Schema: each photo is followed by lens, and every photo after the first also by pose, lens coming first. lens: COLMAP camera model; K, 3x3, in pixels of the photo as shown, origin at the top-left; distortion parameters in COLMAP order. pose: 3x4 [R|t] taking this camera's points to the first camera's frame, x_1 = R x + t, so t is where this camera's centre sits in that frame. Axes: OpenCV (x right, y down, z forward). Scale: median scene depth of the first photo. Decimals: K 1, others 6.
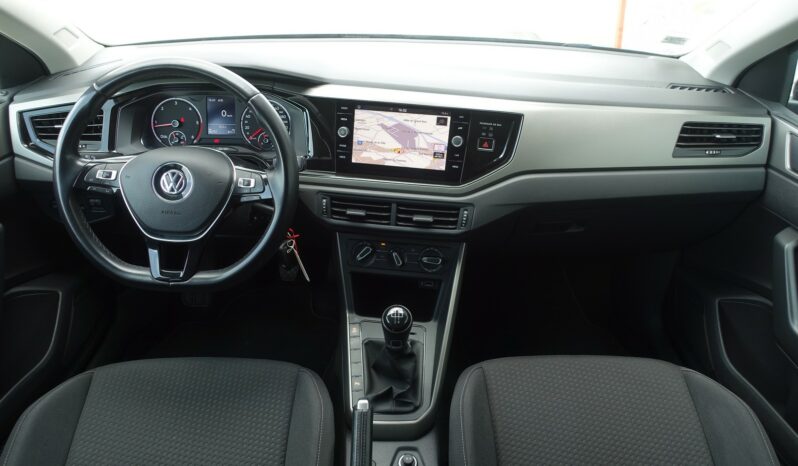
lens RADIAL K [[544.1, 0, 399.0], [0, 544.1, 233.0], [0, 0, 1]] dist [-0.001237, 0.001099]
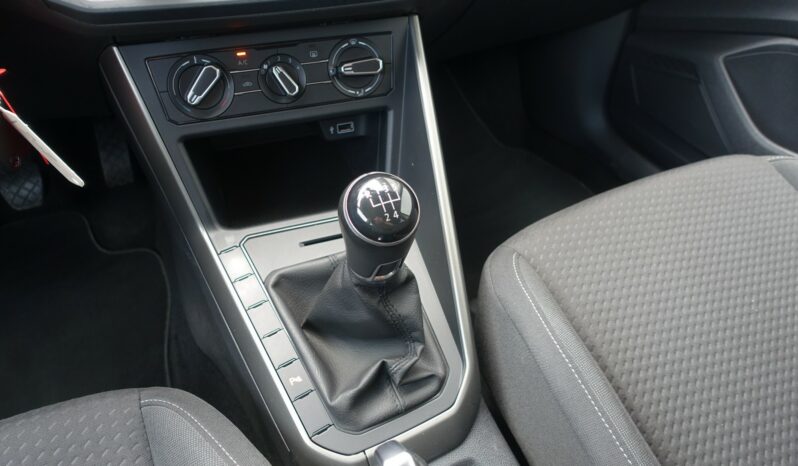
lens RADIAL K [[546.0, 0, 399.0], [0, 546.0, 233.0], [0, 0, 1]] dist [-0.008561, -0.000031]
pose [[0.889273, -0.298966, 0.346140, -0.114411], [0.209739, 0.939087, 0.272261, 0.065164], [-0.406452, -0.169516, 0.897809, 0.577615]]
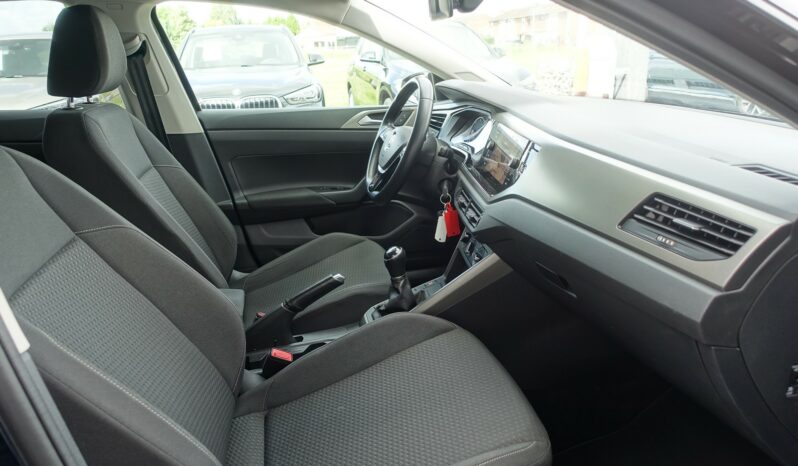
lens RADIAL K [[520.3, 0, 385.7], [0, 520.3, 214.4], [0, 0, 1]] dist [0.071743, 0.000351]
pose [[0.234262, 0.280478, -0.930835, 1.121272], [-0.493434, 0.859284, 0.134737, -0.091416], [0.837642, 0.427742, 0.339695, 0.450869]]
